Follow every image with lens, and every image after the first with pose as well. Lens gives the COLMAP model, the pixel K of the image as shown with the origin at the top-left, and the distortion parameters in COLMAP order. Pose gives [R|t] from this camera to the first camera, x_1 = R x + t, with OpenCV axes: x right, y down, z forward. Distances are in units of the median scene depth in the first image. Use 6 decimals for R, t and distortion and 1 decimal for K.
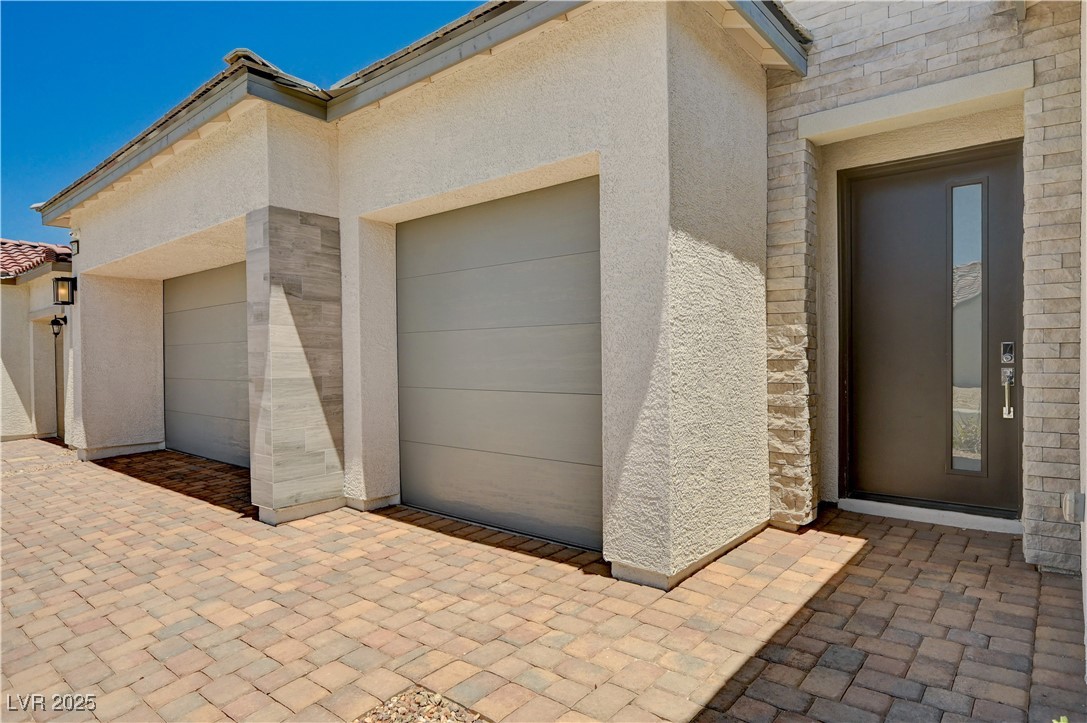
lens RADIAL K [[609.9, 0, 572.8], [0, 609.9, 361.8], [0, 0, 1]] dist [-0.006881, -0.001042]
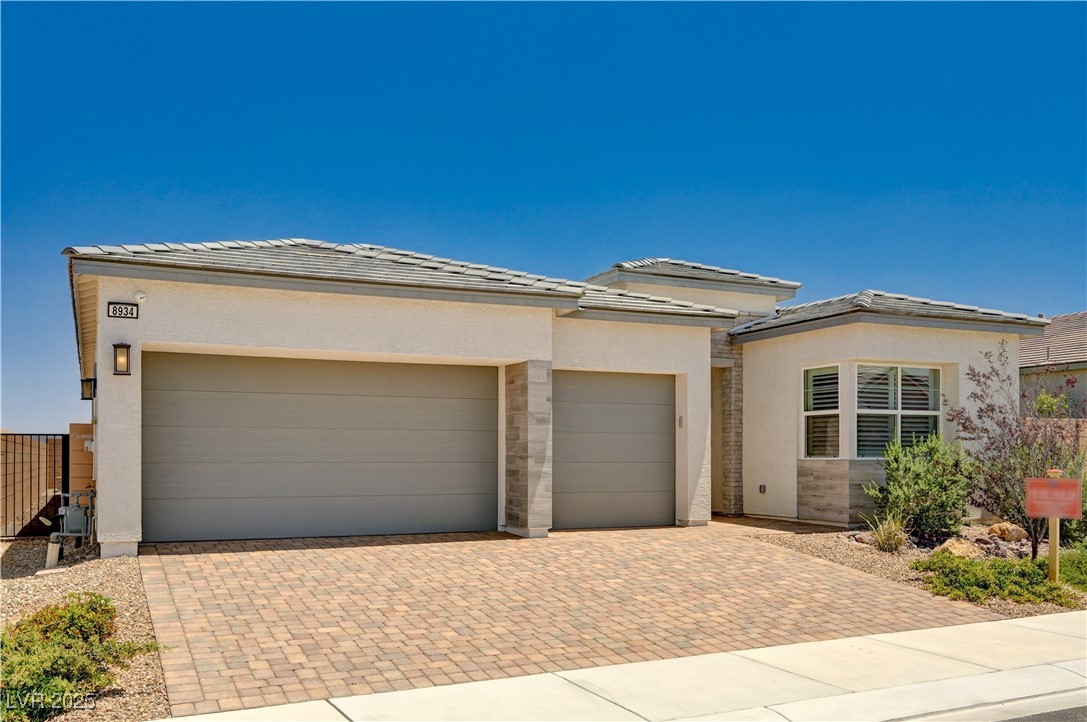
lens RADIAL K [[963.8, 0, 517.4], [0, 963.8, 452.8], [0, 0, 1]] dist [0.004143, 0.006495]
pose [[0.449244, 0.016521, 0.893256, -3.997632], [0.002226, 0.999805, -0.019611, 0.097342], [-0.893406, 0.010799, 0.449120, -0.257675]]
